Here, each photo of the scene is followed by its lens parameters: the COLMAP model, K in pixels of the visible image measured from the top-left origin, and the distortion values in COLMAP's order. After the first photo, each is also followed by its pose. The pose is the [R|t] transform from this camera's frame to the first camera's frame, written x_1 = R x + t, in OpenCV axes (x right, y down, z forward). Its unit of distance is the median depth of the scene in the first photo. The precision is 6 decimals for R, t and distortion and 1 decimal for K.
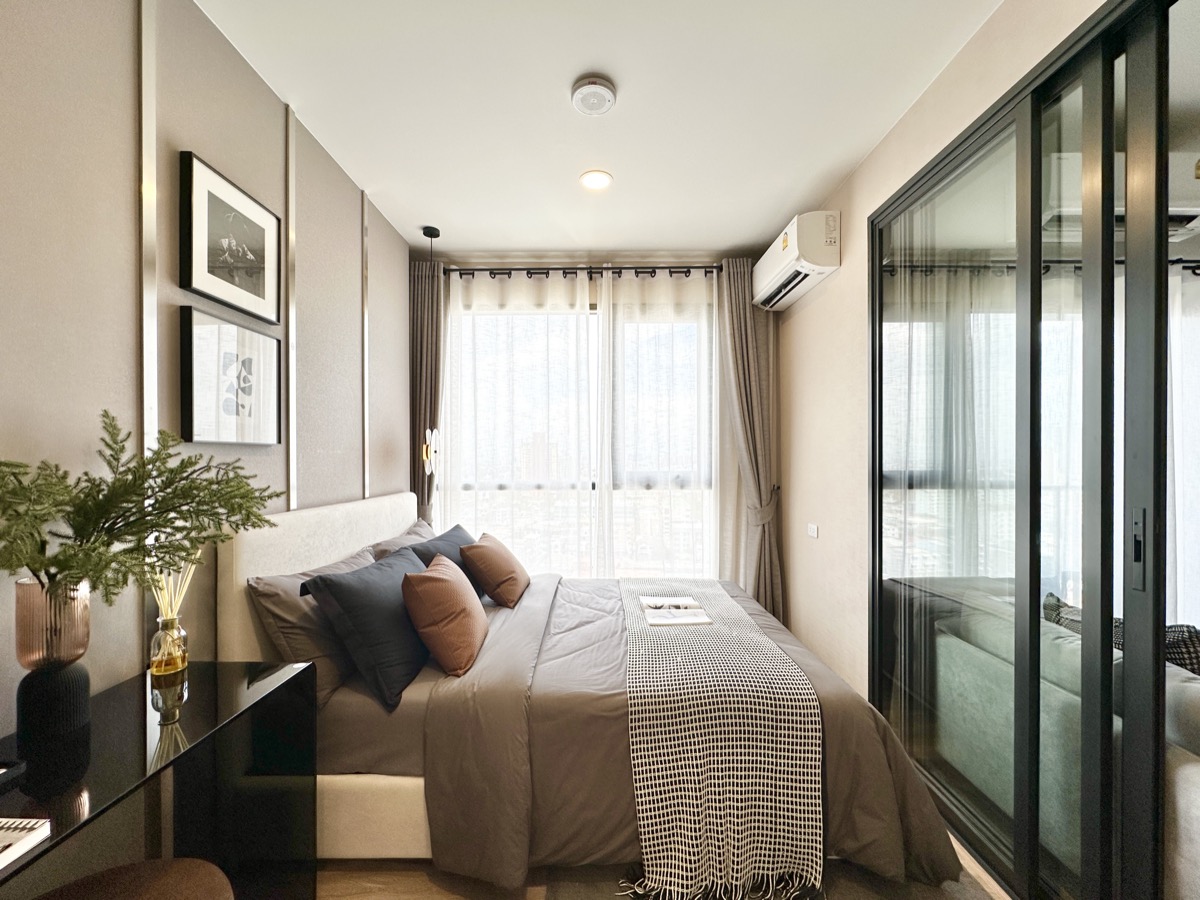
lens RADIAL K [[490.1, 0, 599.7], [0, 490.1, 454.6], [0, 0, 1]] dist [-0.002002, 0.000224]
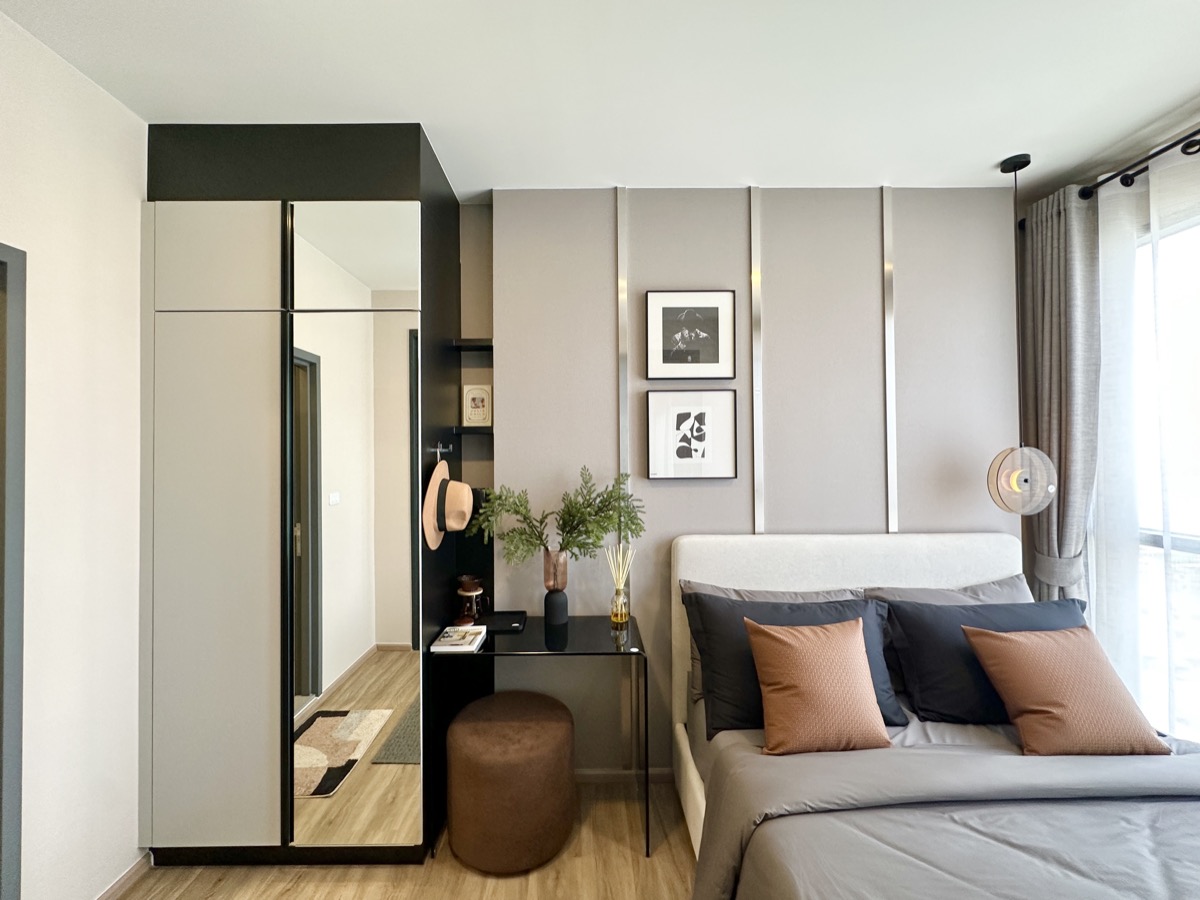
lens RADIAL K [[490.1, 0, 588.9], [0, 490.1, 445.5], [0, 0, 1]] dist [-0.002002, 0.000224]
pose [[0.014416, -0.013576, -0.999804, 0.479620], [0.014882, 0.999800, -0.013361, -0.078059], [0.999785, -0.014686, 0.014615, 0.544337]]
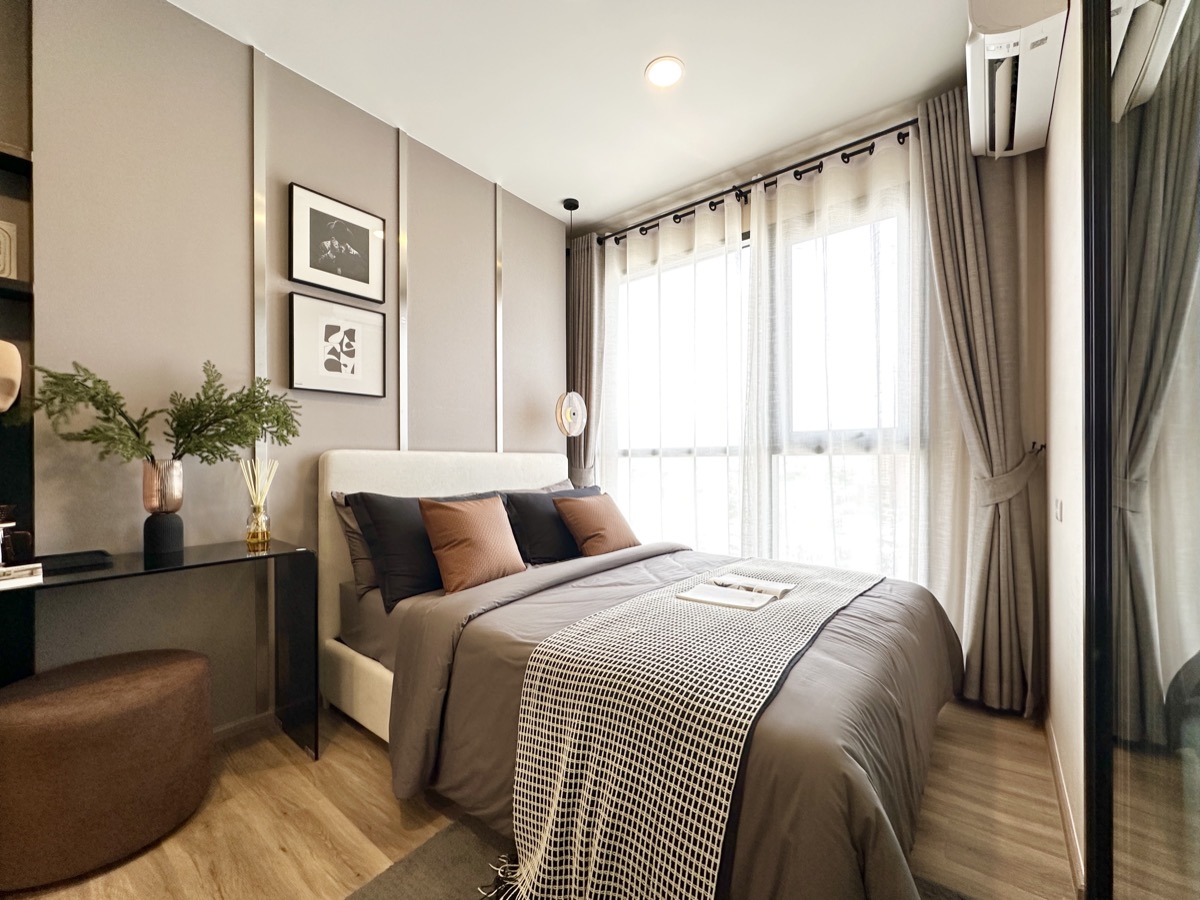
lens RADIAL K [[490.1, 0, 595.7], [0, 490.1, 457.7], [0, 0, 1]] dist [-0.002002, 0.000224]
pose [[0.782071, -0.004827, -0.623171, 0.496404], [0.006829, 0.999976, 0.000825, 0.122464], [0.623152, -0.004900, 0.782086, 0.303436]]
